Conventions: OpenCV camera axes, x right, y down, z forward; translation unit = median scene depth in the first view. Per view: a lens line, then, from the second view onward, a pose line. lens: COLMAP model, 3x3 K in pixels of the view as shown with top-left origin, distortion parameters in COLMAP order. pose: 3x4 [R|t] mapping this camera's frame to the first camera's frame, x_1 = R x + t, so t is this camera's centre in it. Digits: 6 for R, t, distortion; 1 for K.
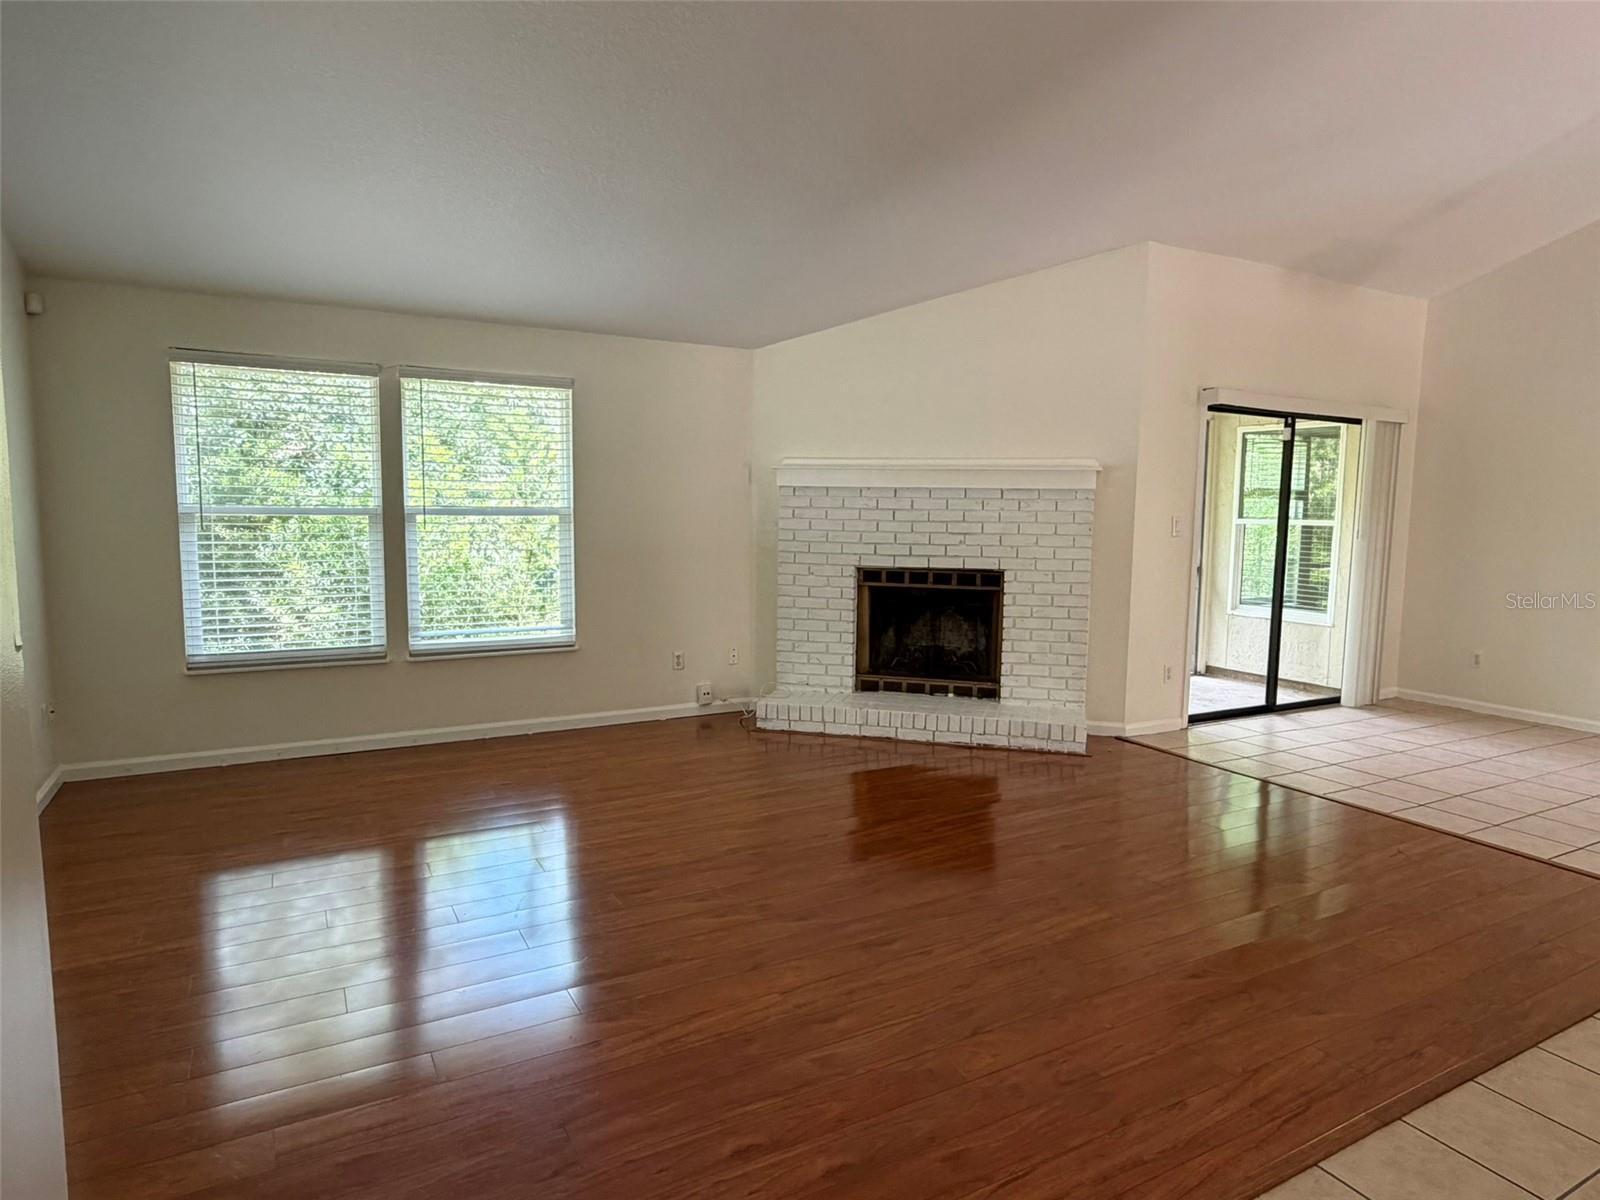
lens RADIAL K [[933.4, 0, 800.0], [0, 933.4, 600.0], [0, 0, 1]] dist [-0.001745, -0.000548]
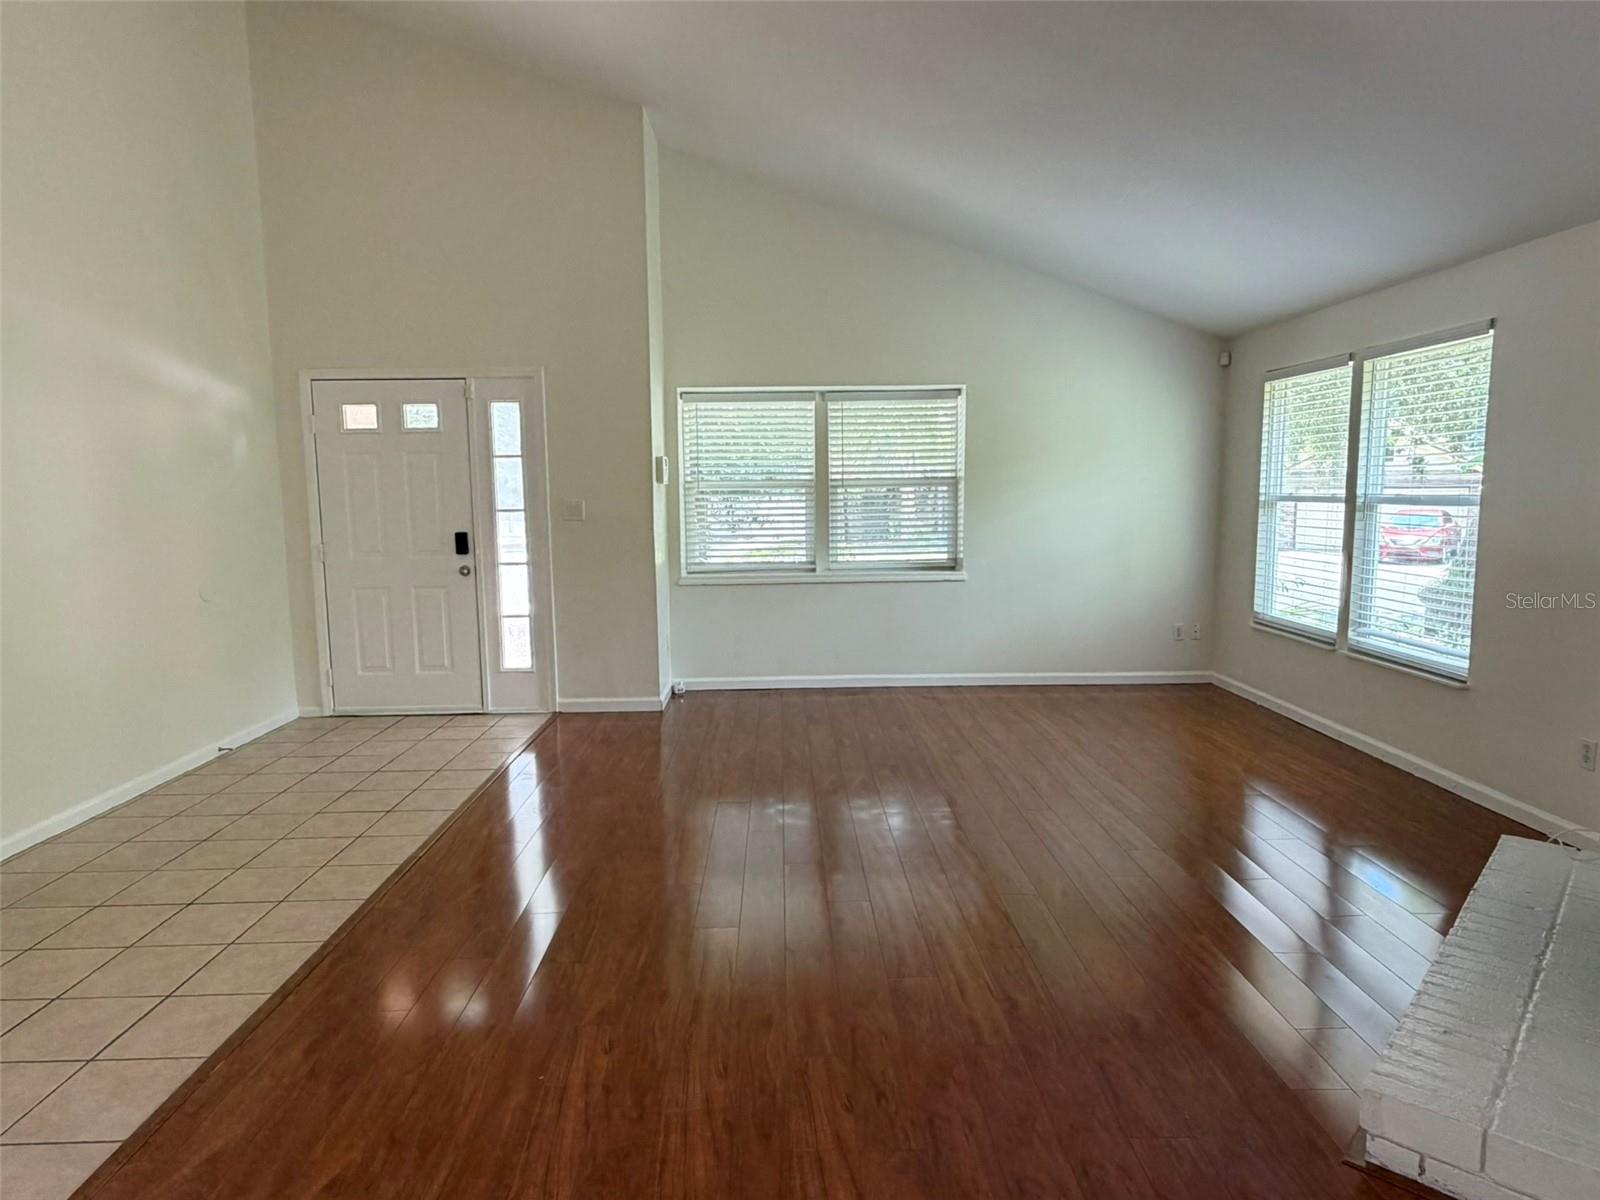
lens RADIAL K [[976.3, 0, 800.0], [0, 976.3, 600.0], [0, 0, 1]] dist [0.001632, 0.000059]
pose [[-0.456261, 0.094033, -0.884864, 0.558810], [-0.091858, 0.984111, 0.151944, -0.070585], [0.885092, 0.150608, -0.440374, 0.716446]]
